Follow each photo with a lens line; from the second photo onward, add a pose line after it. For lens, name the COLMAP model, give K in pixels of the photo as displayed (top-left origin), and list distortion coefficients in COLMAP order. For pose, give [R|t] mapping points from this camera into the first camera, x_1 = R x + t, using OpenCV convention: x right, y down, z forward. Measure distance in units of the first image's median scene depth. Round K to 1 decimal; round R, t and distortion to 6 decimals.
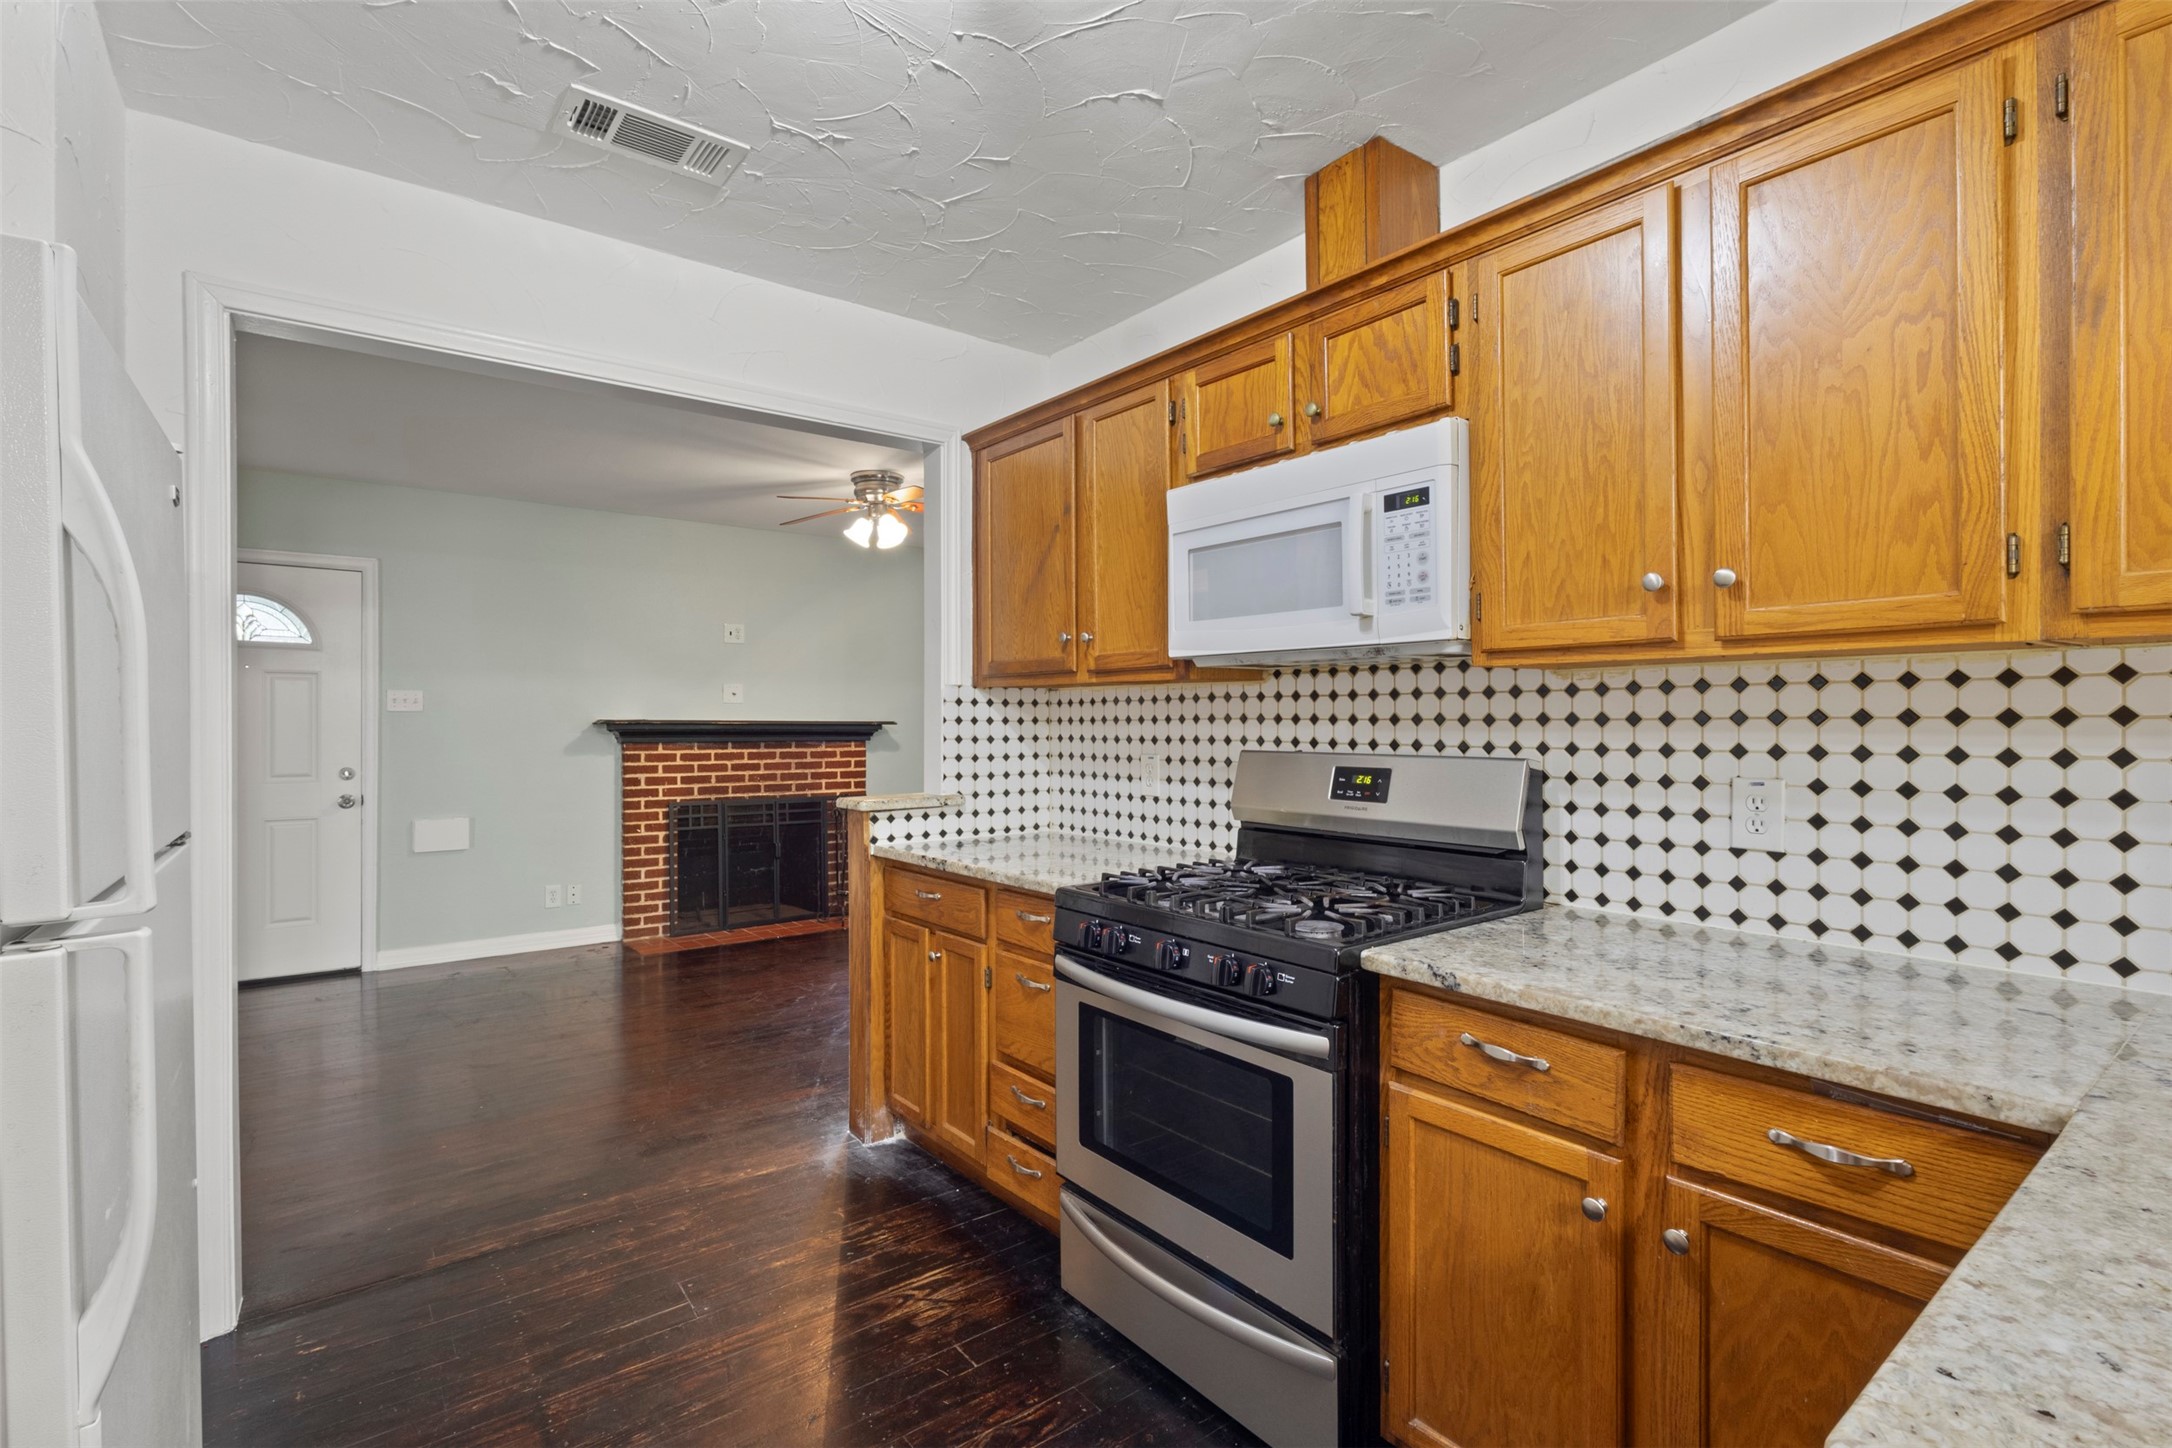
lens RADIAL K [[1004.8, 0, 1084.6], [0, 1004.8, 723.2], [0, 0, 1]] dist [0.002246, 0.000802]
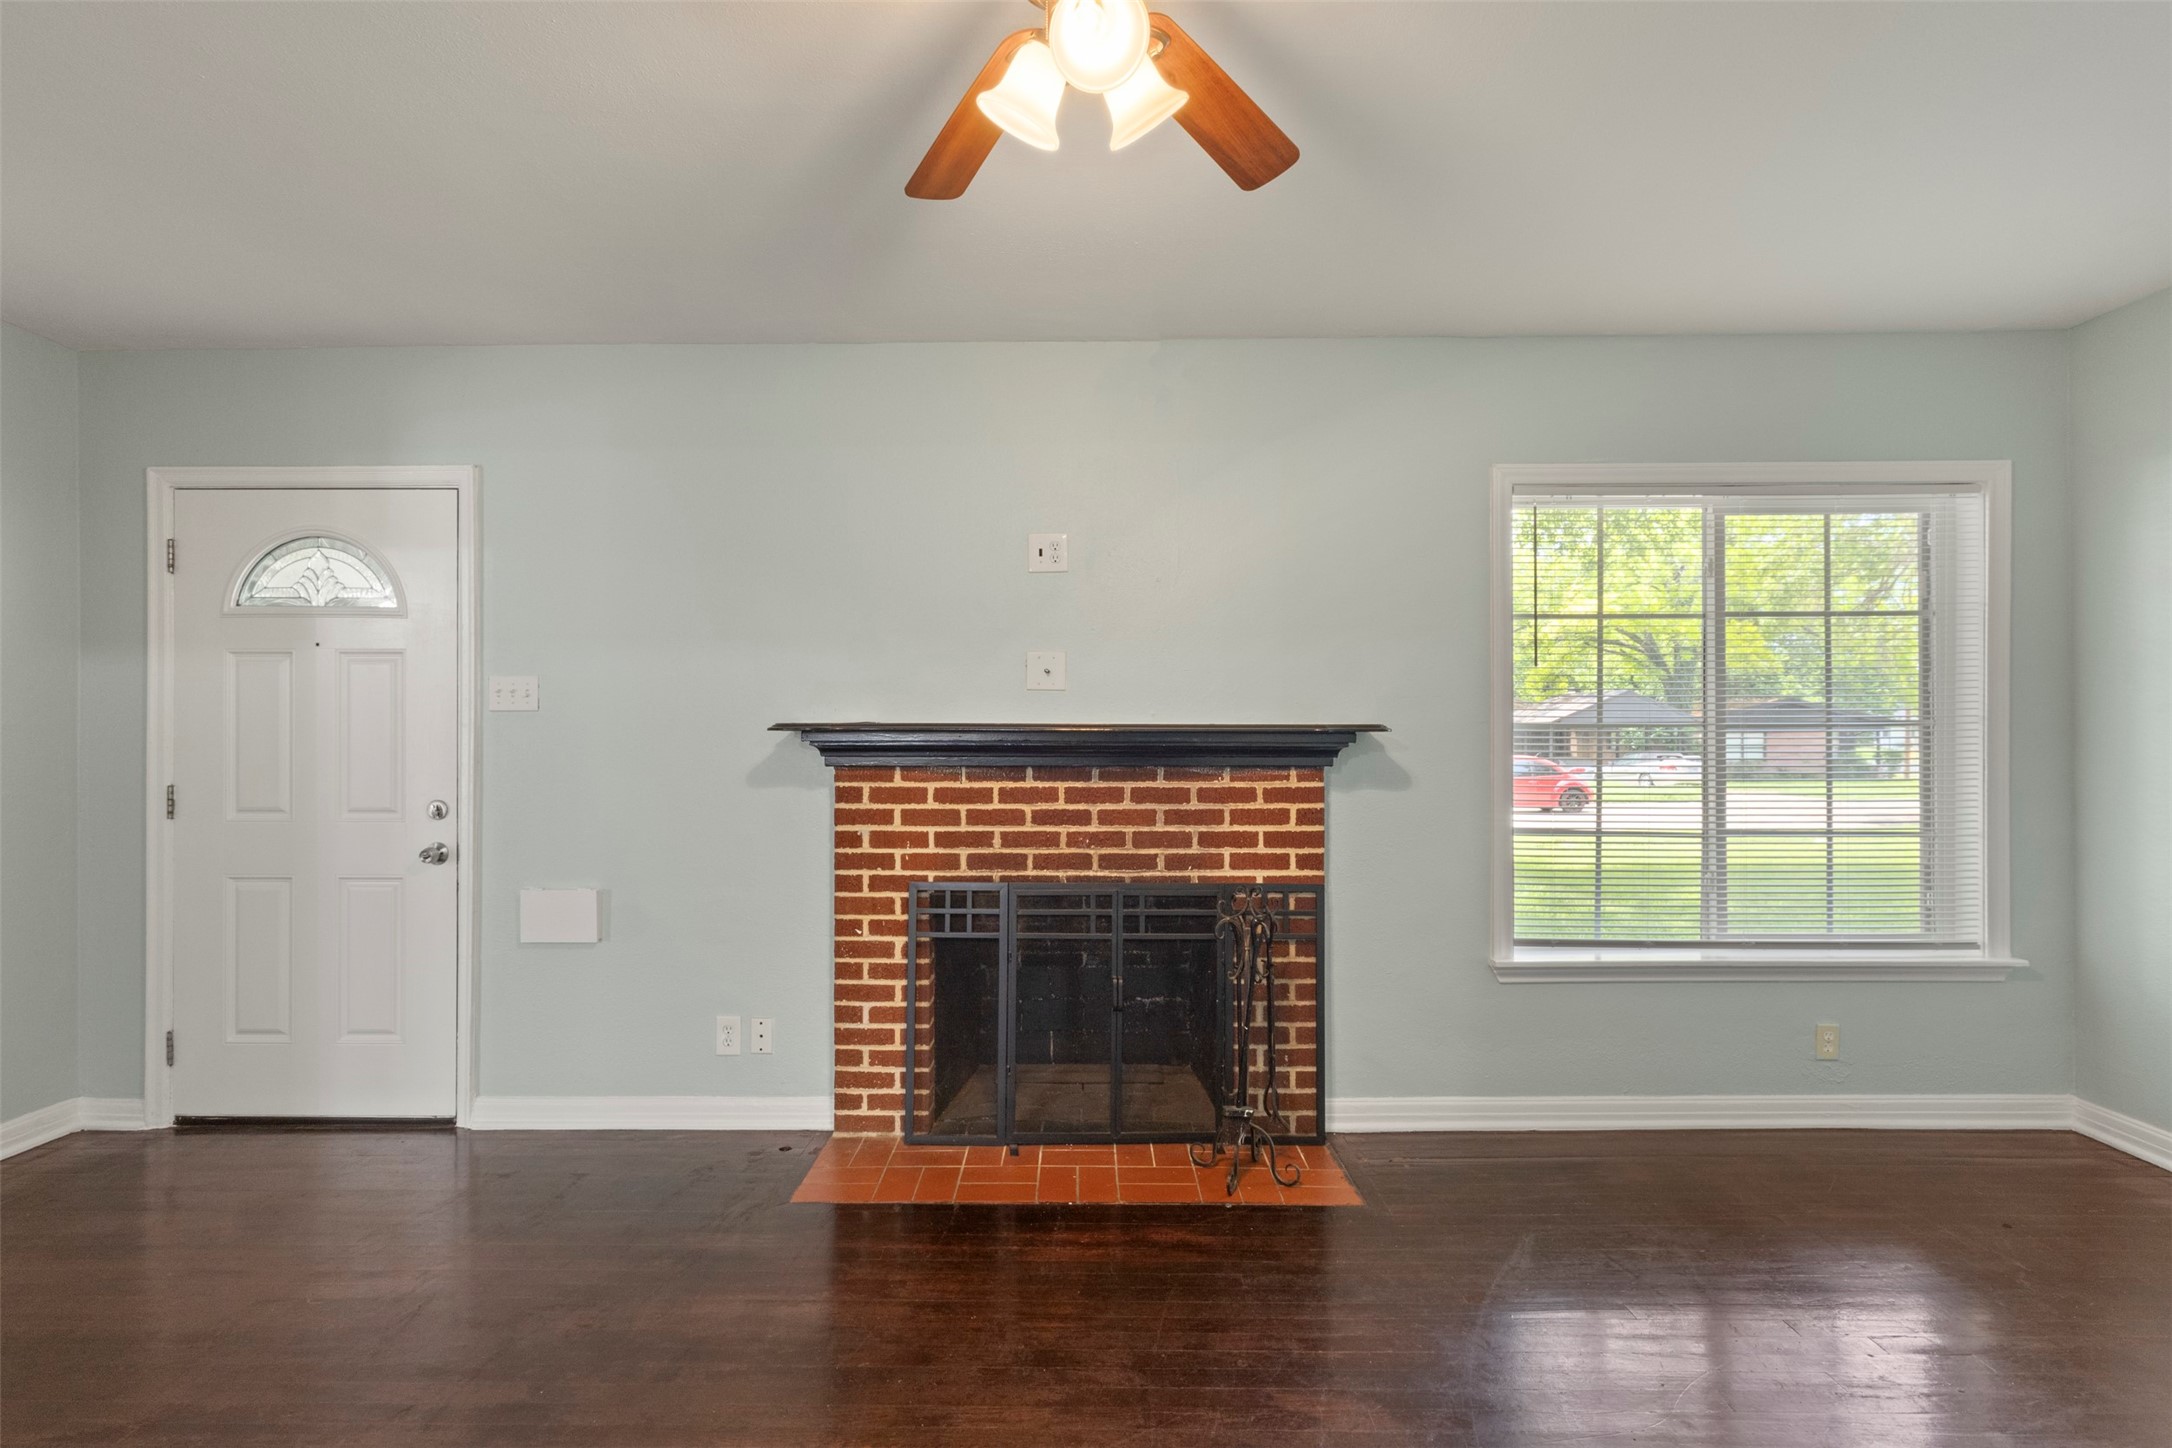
lens RADIAL K [[1004.8, 0, 1093.3], [0, 1004.8, 731.4], [0, 0, 1]] dist [0.002246, 0.000802]
pose [[0.780126, 0.002241, -0.625618, -0.014612], [0.001233, 0.999986, 0.005120, -0.001437], [0.625621, -0.004766, 0.780112, 0.646323]]
